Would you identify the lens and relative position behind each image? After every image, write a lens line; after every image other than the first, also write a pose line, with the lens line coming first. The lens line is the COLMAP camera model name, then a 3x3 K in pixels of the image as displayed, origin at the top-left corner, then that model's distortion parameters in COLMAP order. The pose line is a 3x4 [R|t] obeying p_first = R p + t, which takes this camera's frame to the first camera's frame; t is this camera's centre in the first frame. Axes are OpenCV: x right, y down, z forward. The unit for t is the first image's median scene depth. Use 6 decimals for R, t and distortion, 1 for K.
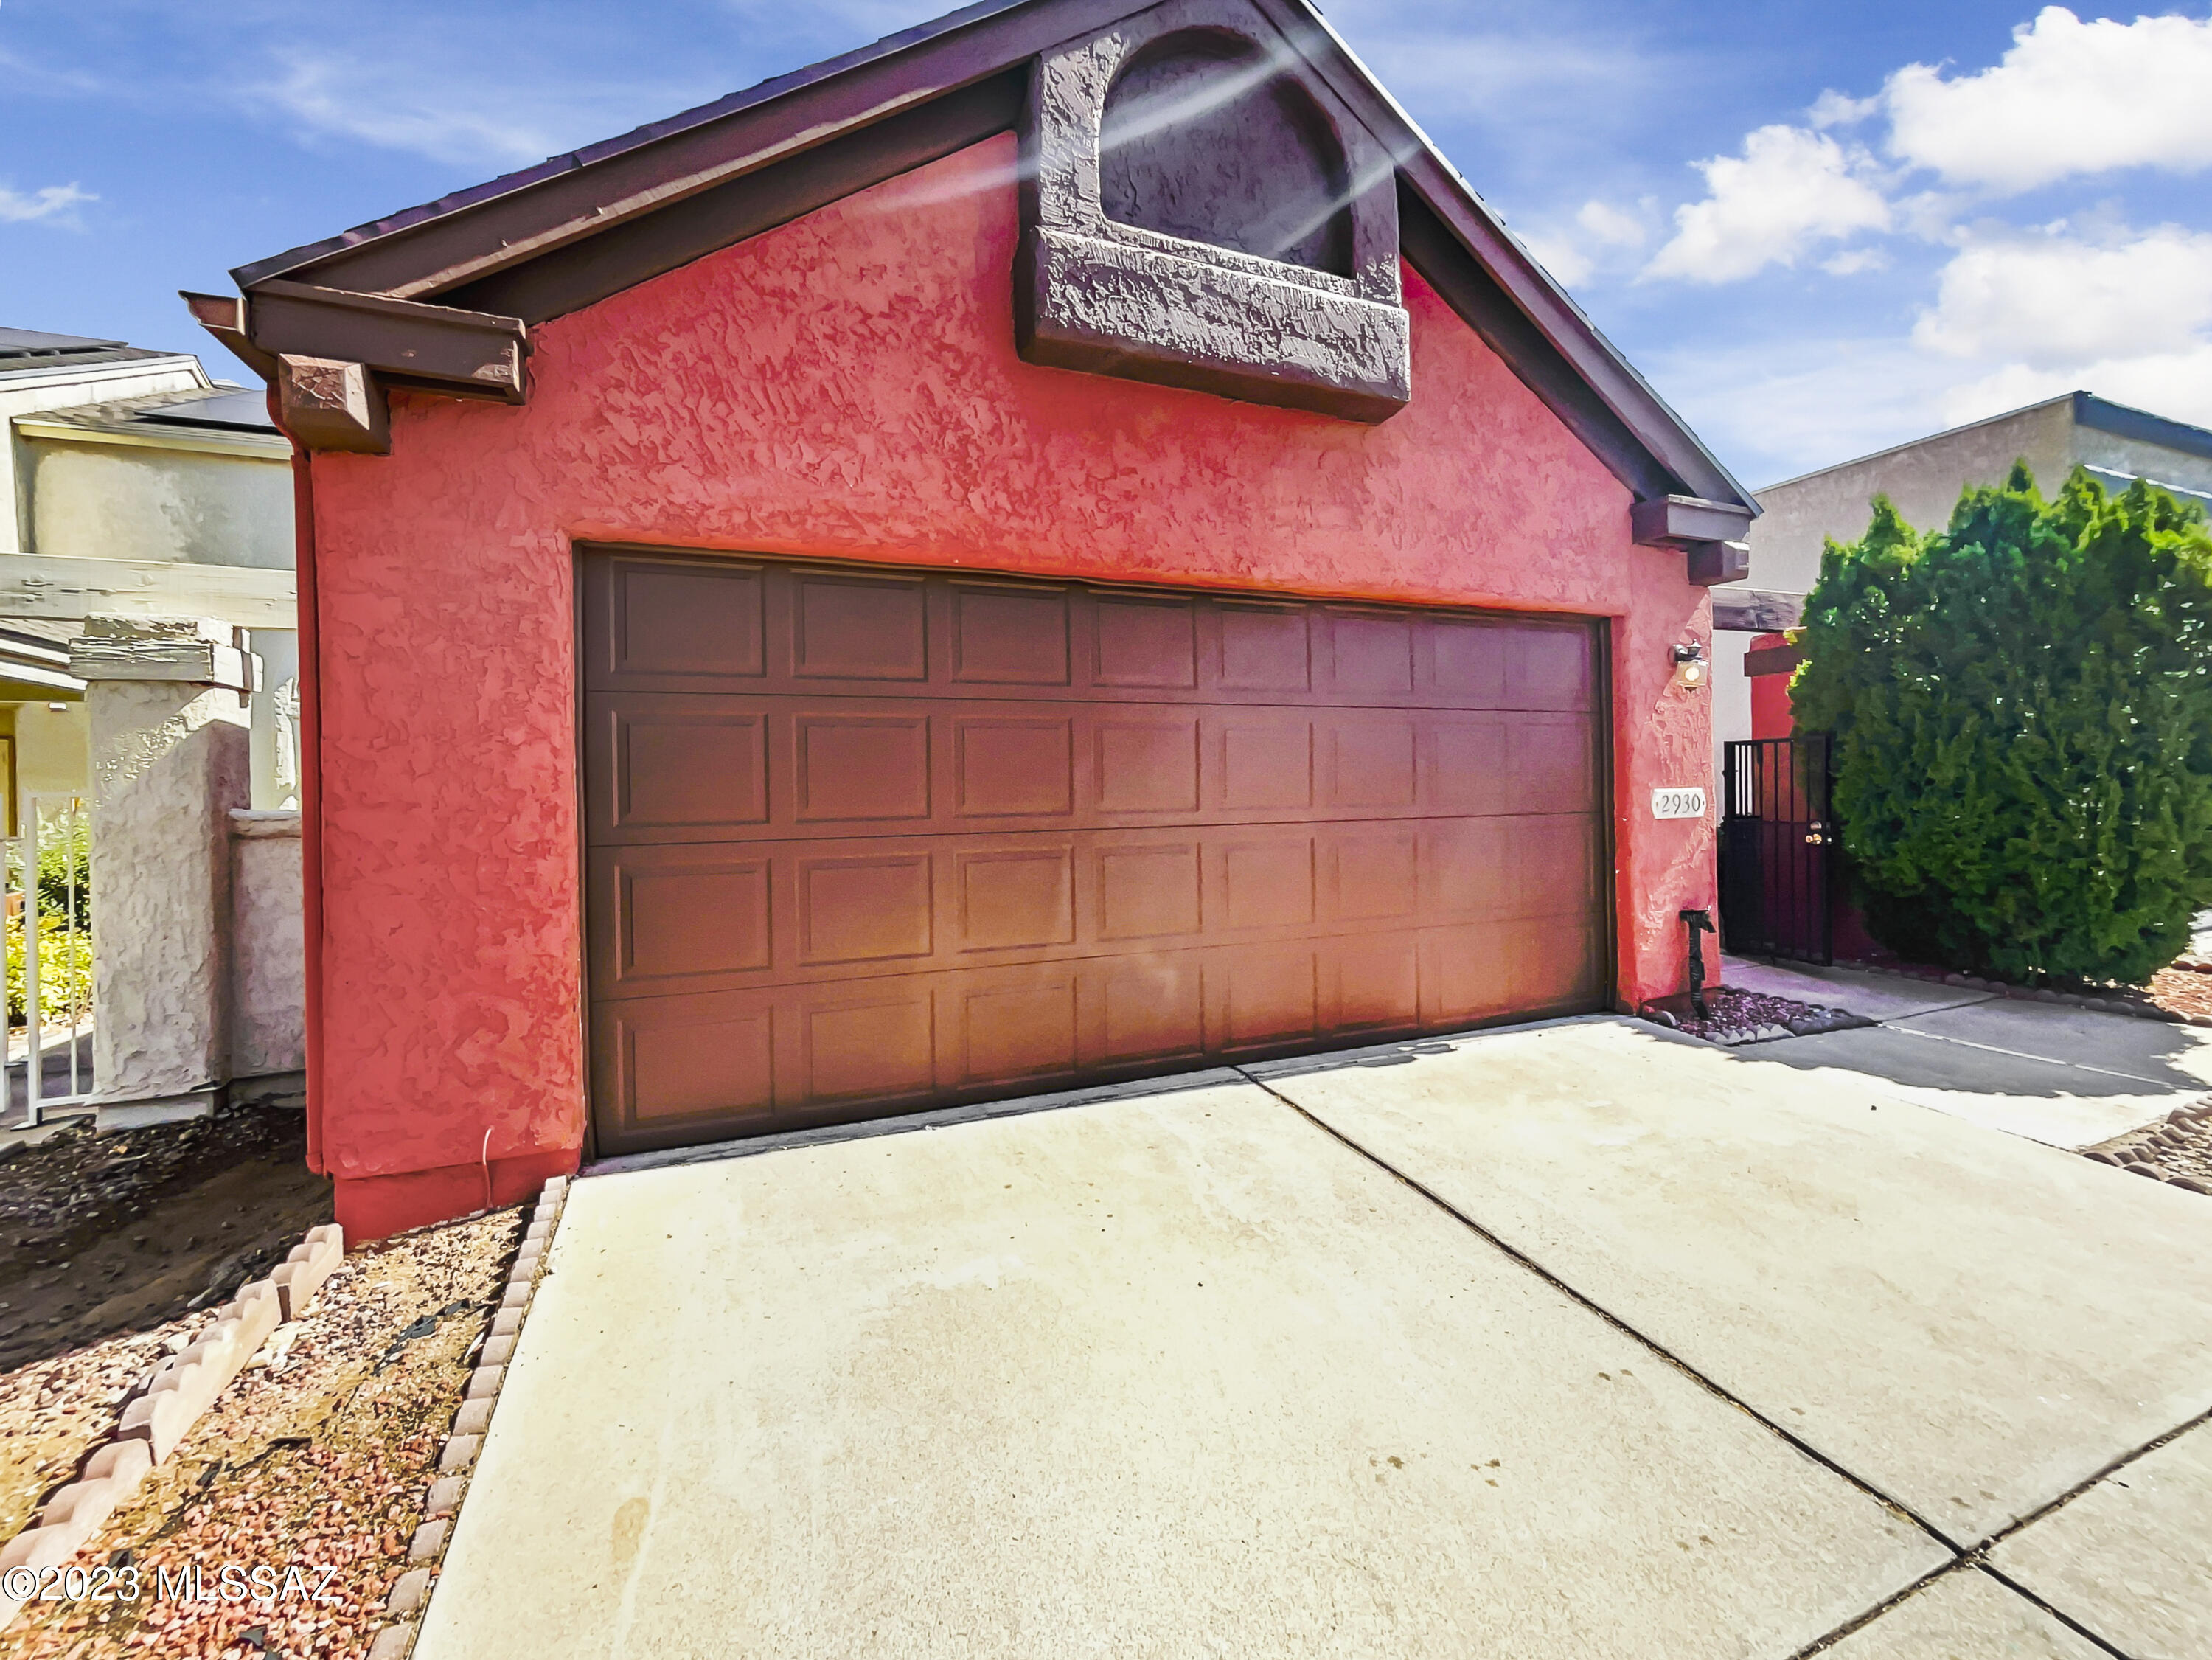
lens RADIAL K [[903.5, 0, 1108.4], [0, 903.5, 780.9], [0, 0, 1]] dist [-0.001150, -0.000017]
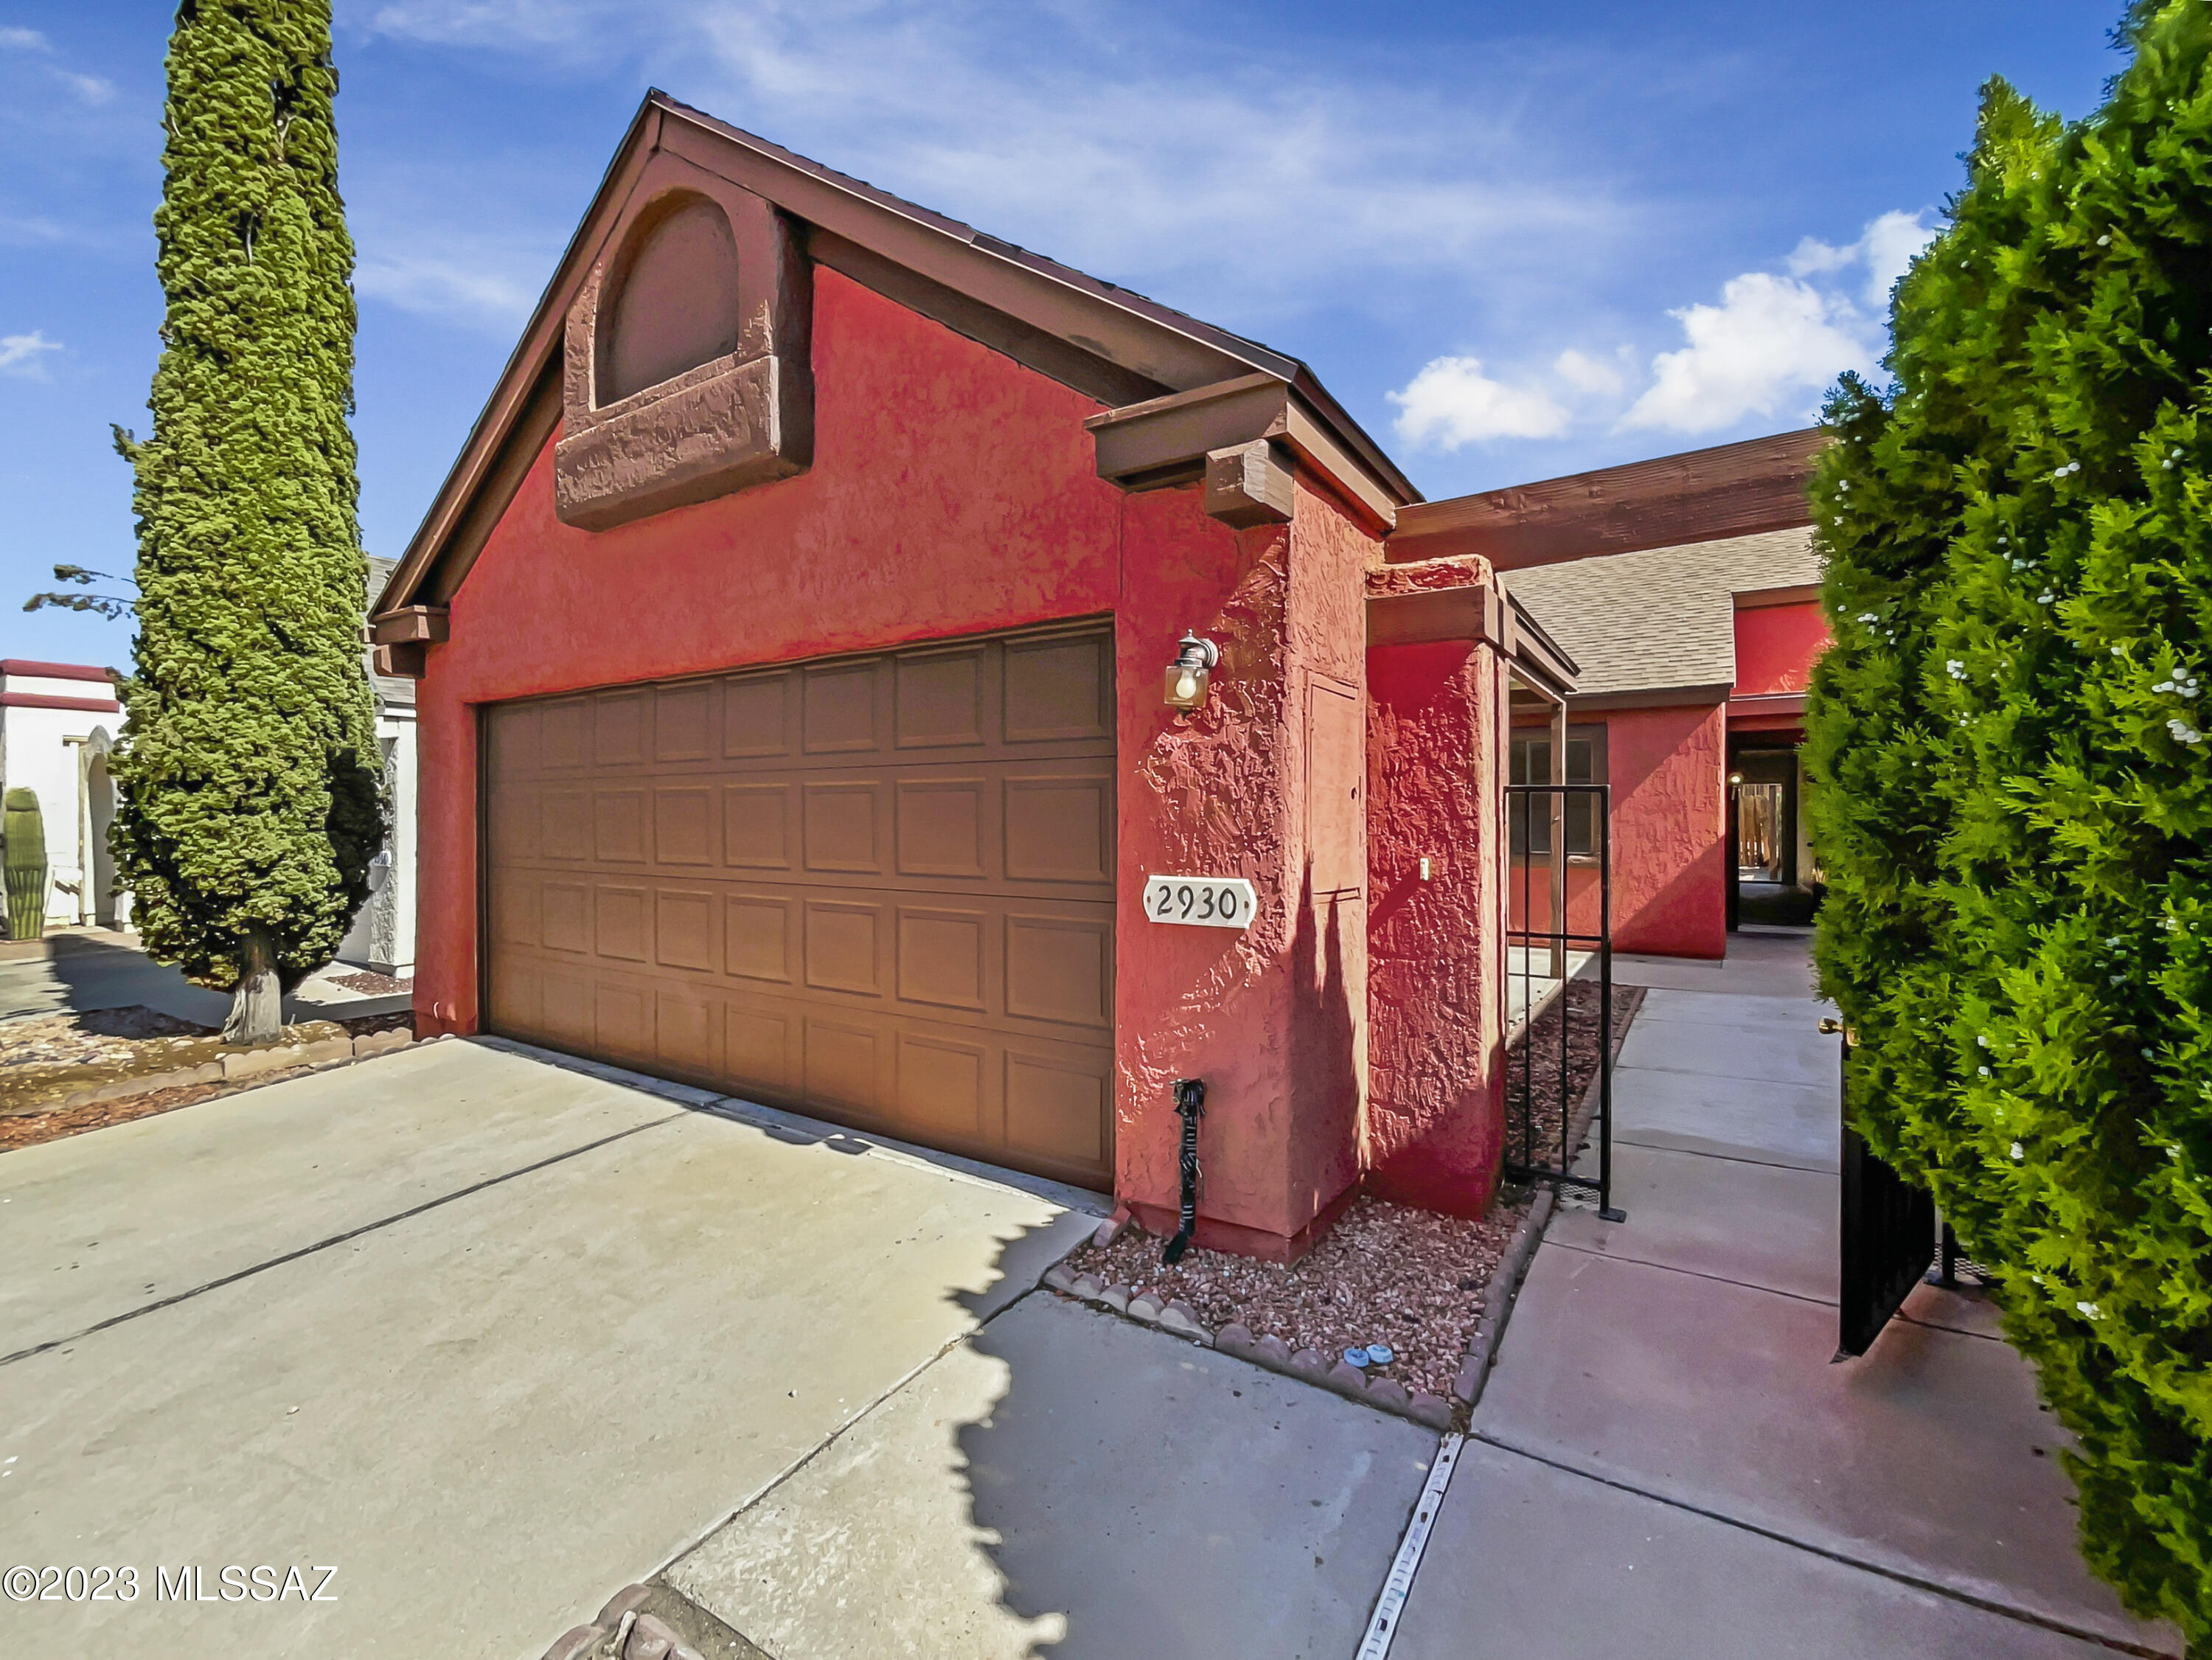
lens RADIAL K [[938.3, 0, 1101.8], [0, 938.3, 817.4], [0, 0, 1]] dist [0.002153, 0.000393]
pose [[0.575456, 0.014230, -0.817709, 1.305629], [-0.006948, 0.999898, 0.012511, -0.045600], [0.817803, -0.001518, 0.575496, 0.690398]]
